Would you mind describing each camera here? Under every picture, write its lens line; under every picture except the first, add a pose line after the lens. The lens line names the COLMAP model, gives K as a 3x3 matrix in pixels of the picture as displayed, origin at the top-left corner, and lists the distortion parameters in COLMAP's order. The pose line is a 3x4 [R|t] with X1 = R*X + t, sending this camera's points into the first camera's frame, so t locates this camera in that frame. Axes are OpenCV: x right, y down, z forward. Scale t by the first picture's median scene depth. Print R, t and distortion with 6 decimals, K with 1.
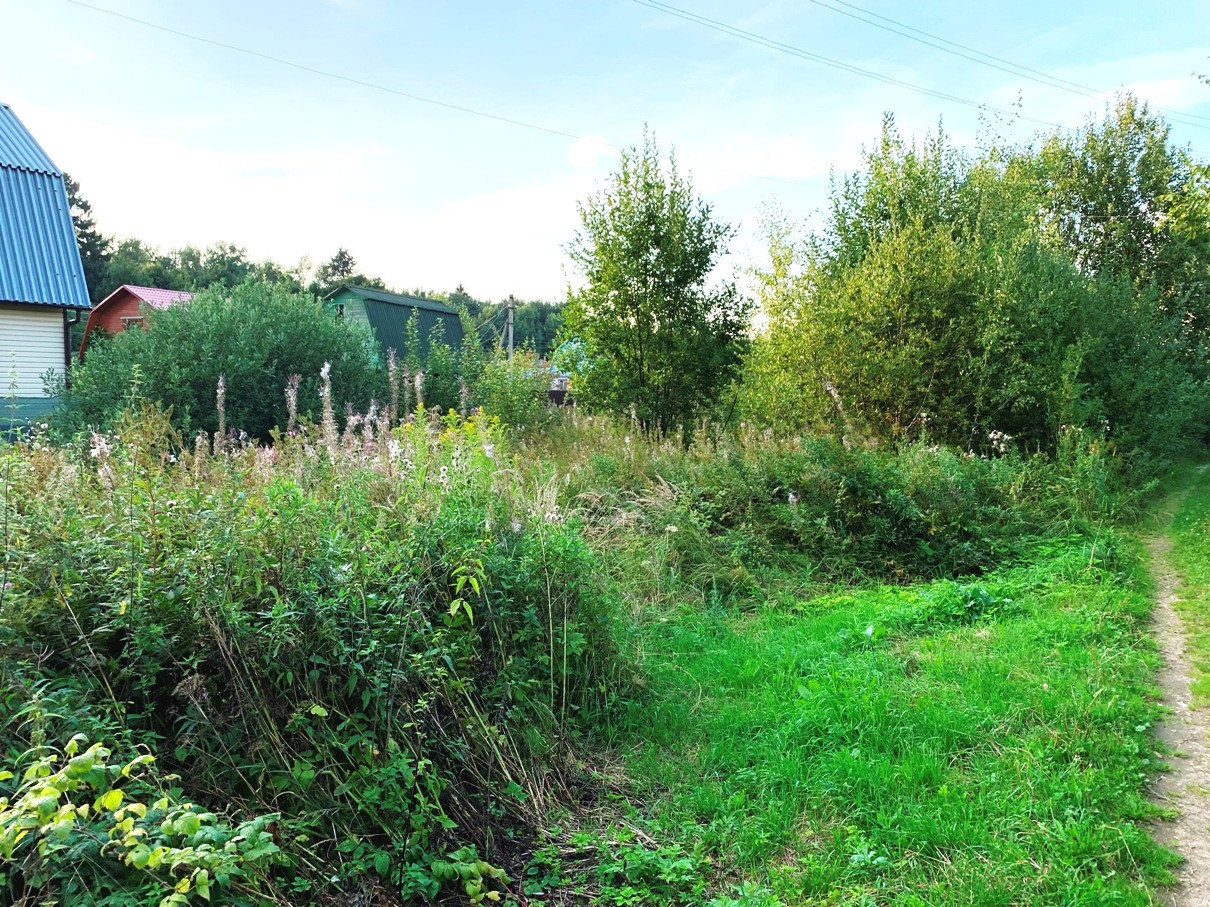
lens RADIAL K [[918.1, 0, 605.0], [0, 918.1, 453.5], [0, 0, 1]] dist [0.040360, -0.050355]
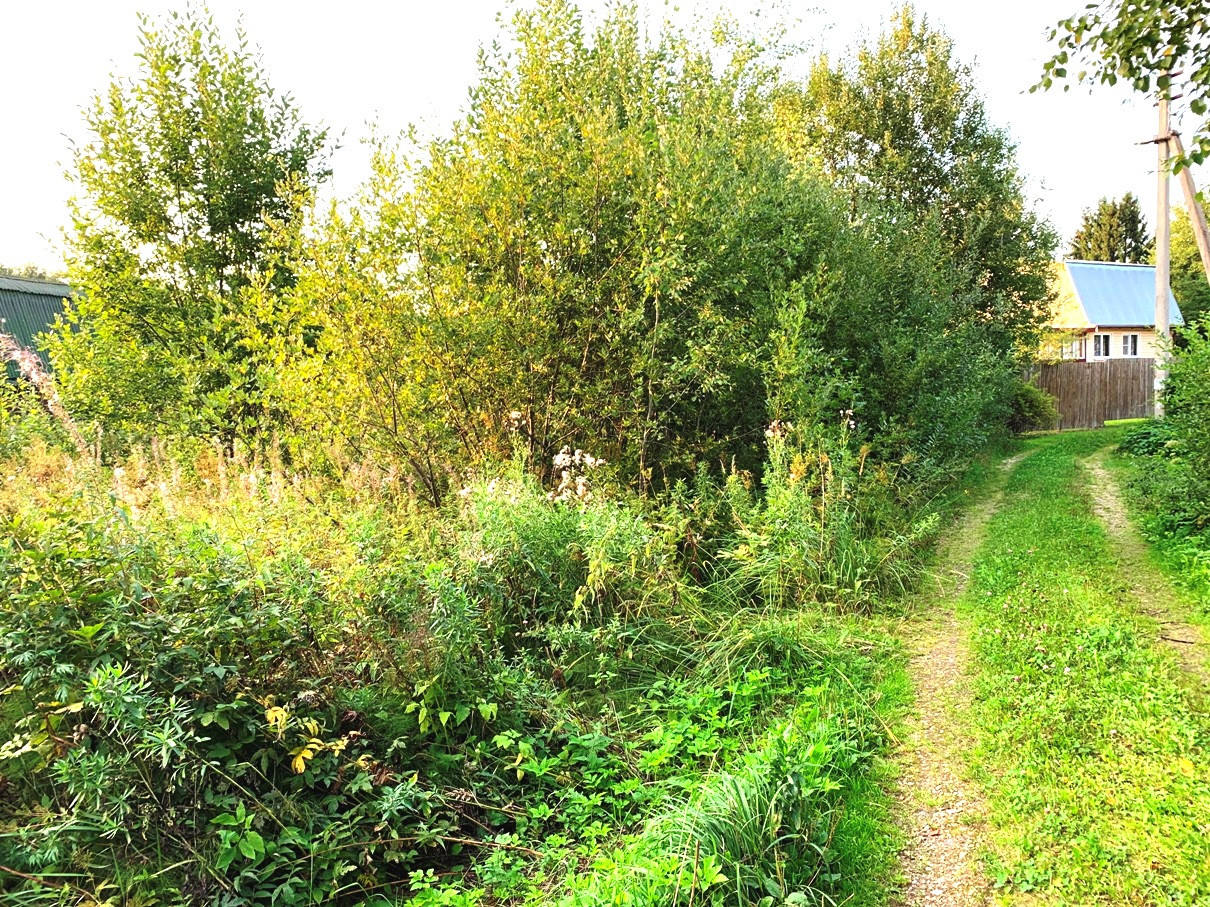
lens RADIAL K [[918.1, 0, 605.0], [0, 918.1, 453.5], [0, 0, 1]] dist [0.040360, -0.050355]
pose [[0.986105, -0.047945, 0.159052, 0.288973], [0.047884, 0.998844, 0.004215, -0.017758], [-0.159070, 0.003460, 0.987261, 0.442741]]
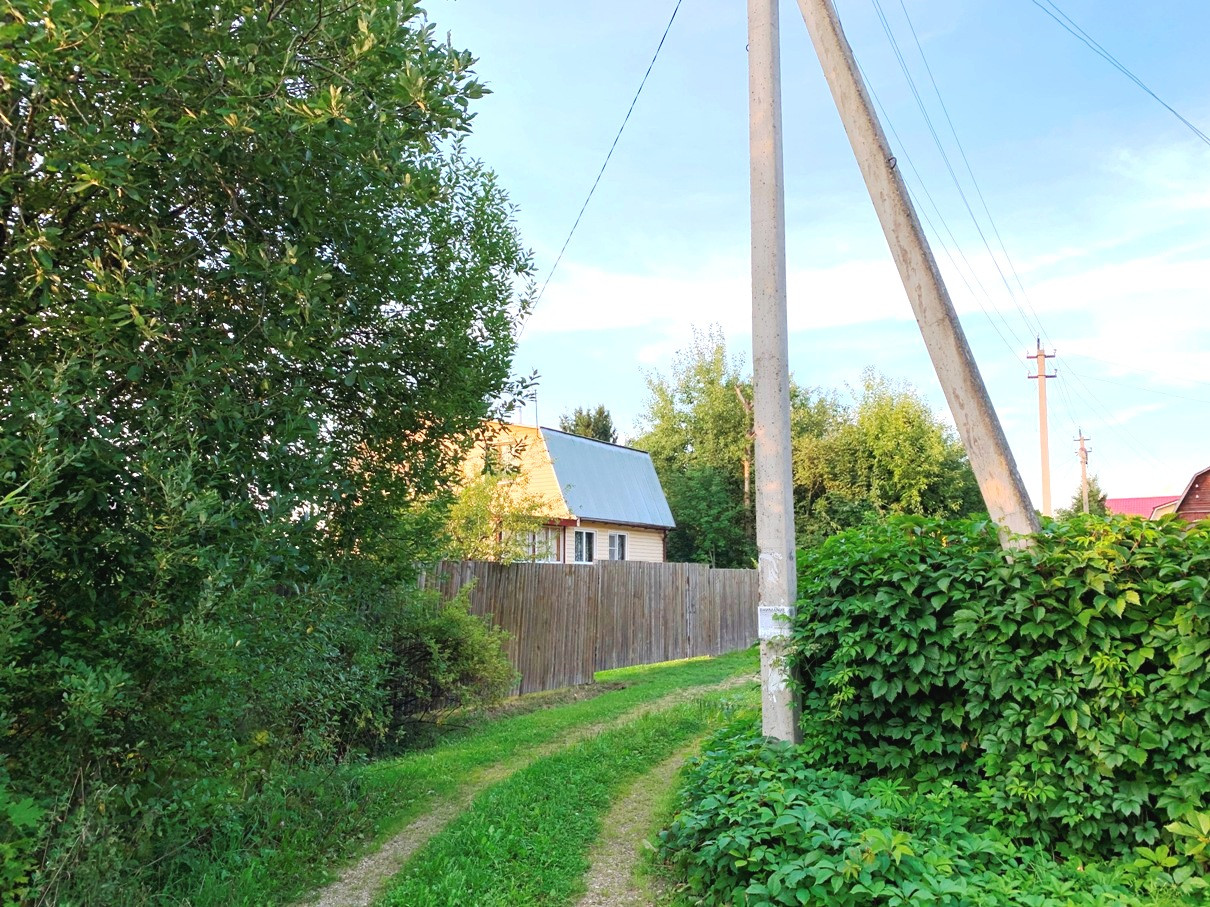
lens RADIAL K [[916.6, 0, 619.0], [0, 916.6, 455.2], [0, 0, 1]] dist [0.010248, 0.009187]
pose [[0.763114, 0.089443, 0.640045, 0.320896], [0.057363, 0.977093, -0.204937, -0.018654], [-0.643713, 0.193105, 0.740502, 0.486194]]
